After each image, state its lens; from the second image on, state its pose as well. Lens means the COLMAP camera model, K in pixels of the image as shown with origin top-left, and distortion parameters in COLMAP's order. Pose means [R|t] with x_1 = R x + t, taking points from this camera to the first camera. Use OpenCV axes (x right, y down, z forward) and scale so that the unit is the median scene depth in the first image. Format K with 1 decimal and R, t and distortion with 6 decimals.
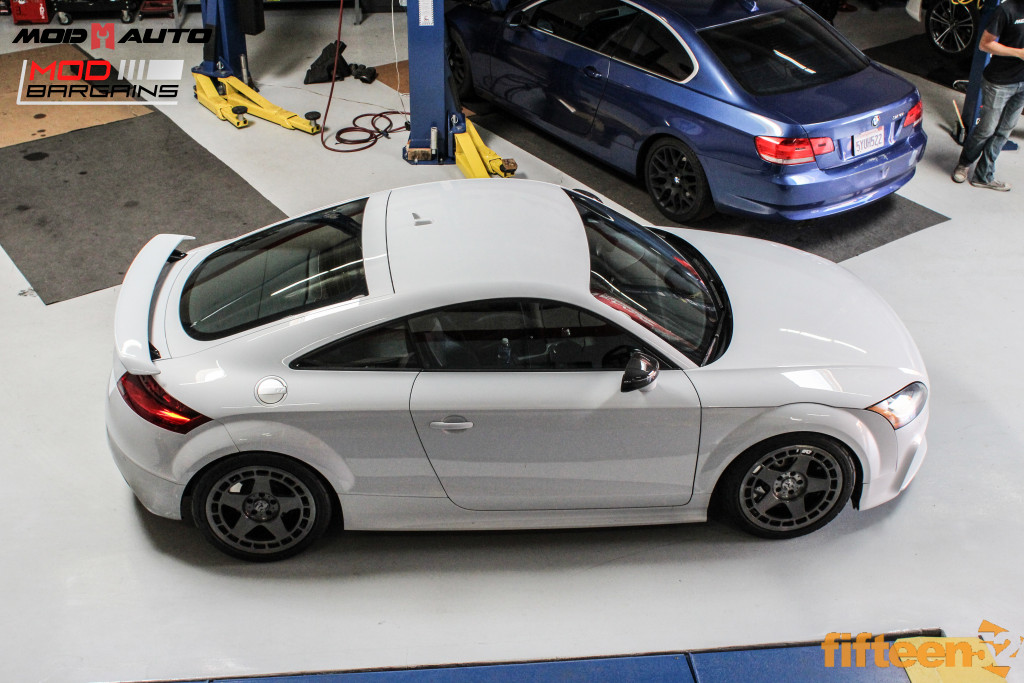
lens RADIAL K [[1304.0, 0, 485.5], [0, 1304.0, 338.2], [0, 0, 1]] dist [-0.032819, -0.008029]
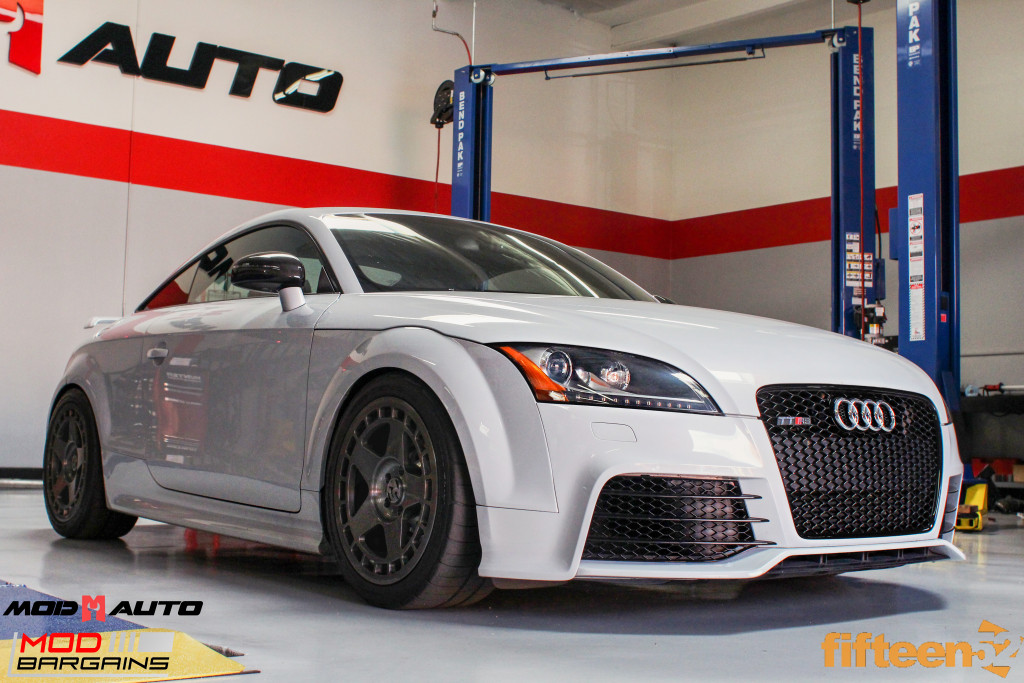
lens RADIAL K [[1304.0, 0, 485.5], [0, 1304.0, 338.2], [0, 0, 1]] dist [-0.032819, -0.008029]
pose [[0.536866, -0.052245, -0.842048, 0.767477], [-0.458959, 0.819386, -0.343458, 0.242483], [0.707907, 0.570856, 0.415922, 0.763807]]
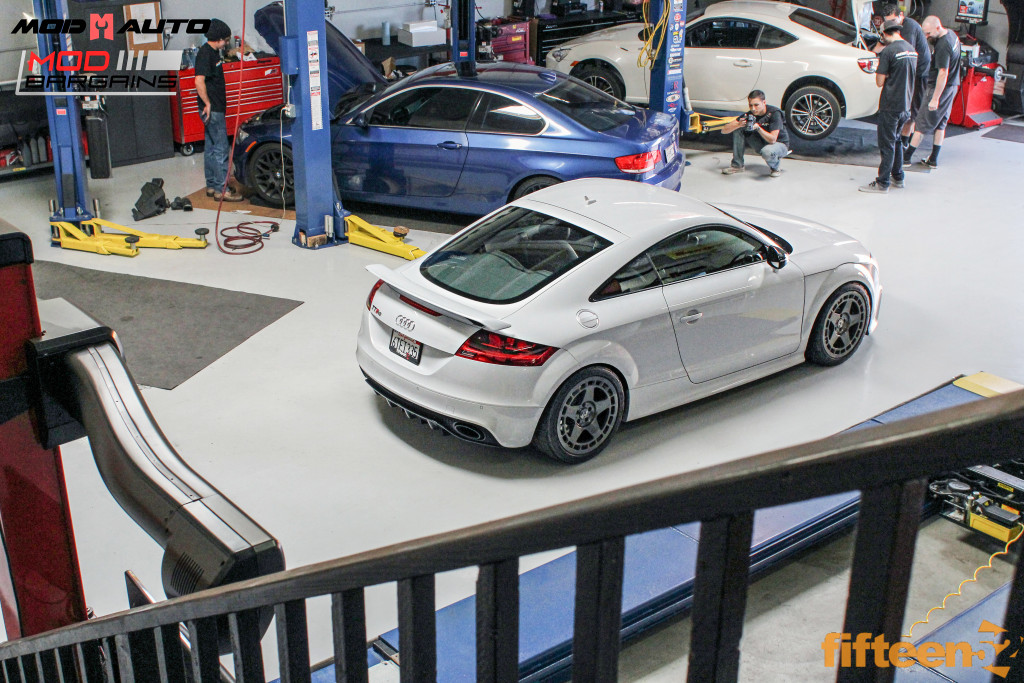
lens RADIAL K [[1304.0, 0, 485.5], [0, 1304.0, 338.2], [0, 0, 1]] dist [-0.032819, -0.008029]
pose [[0.832104, -0.212373, 0.512349, -0.911915], [0.289191, 0.954402, -0.074066, 0.123714], [-0.473257, 0.209798, 0.855578, -0.103867]]
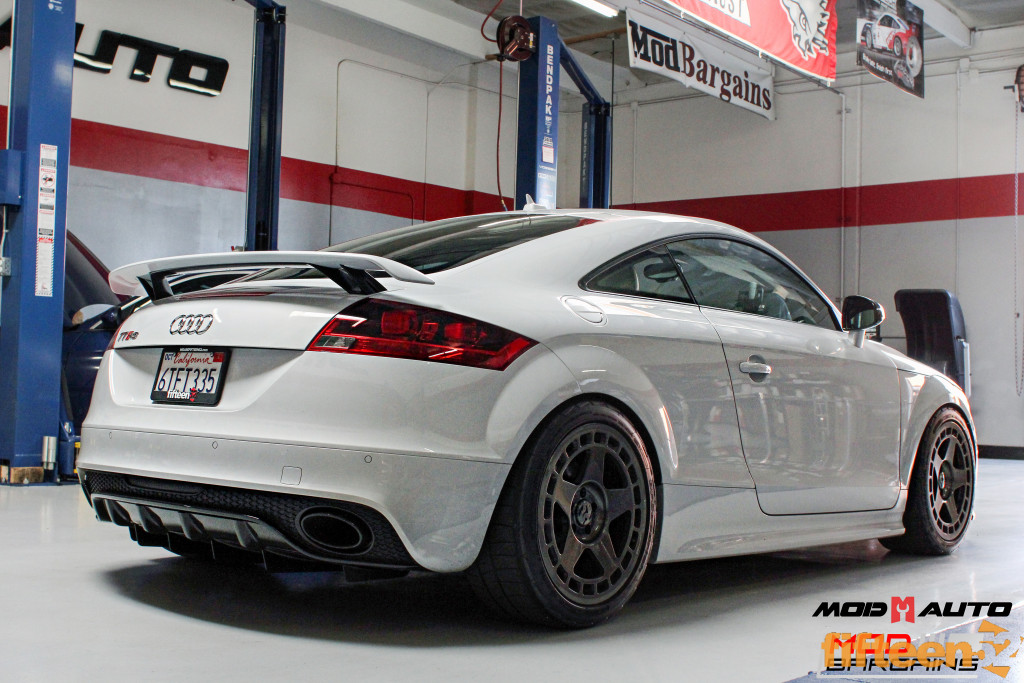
lens RADIAL K [[1304.0, 0, 485.5], [0, 1304.0, 338.2], [0, 0, 1]] dist [-0.032819, -0.008029]
pose [[0.718590, 0.039378, 0.694318, -0.622112], [0.338226, 0.852572, -0.398403, 0.282347], [-0.607645, 0.521124, 0.599331, 0.618321]]
